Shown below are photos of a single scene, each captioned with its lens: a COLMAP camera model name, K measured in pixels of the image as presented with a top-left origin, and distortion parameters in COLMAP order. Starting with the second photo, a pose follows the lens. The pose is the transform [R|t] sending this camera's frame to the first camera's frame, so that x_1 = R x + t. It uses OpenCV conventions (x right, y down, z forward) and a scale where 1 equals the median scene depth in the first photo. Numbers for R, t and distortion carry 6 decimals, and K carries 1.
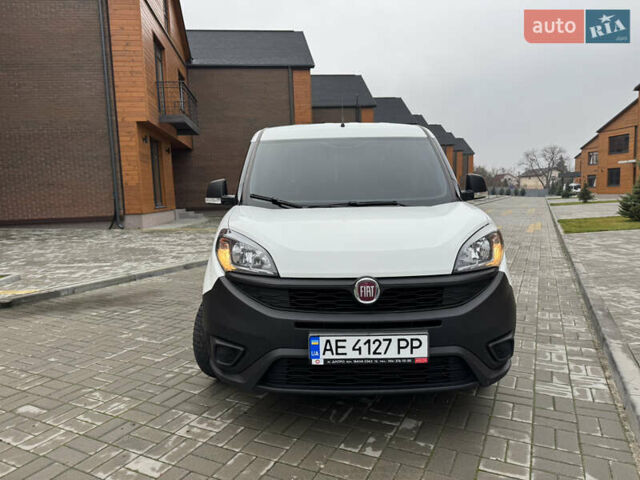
lens RADIAL K [[454.8, 0, 320.0], [0, 454.8, 240.0], [0, 0, 1]] dist [0.100056, -0.141812]
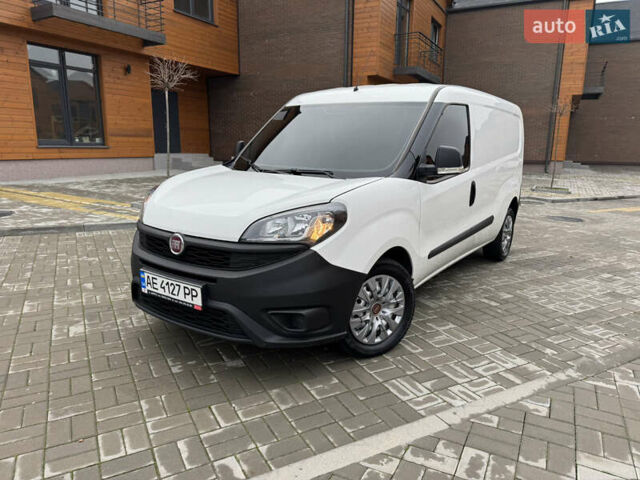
lens RADIAL K [[454.8, 0, 320.0], [0, 454.8, 240.0], [0, 0, 1]] dist [0.100056, -0.141812]
pose [[0.812824, 0.160444, -0.559978, 1.061333], [-0.098355, 0.985319, 0.139547, -0.104402], [0.574146, -0.058351, 0.816671, 0.206428]]
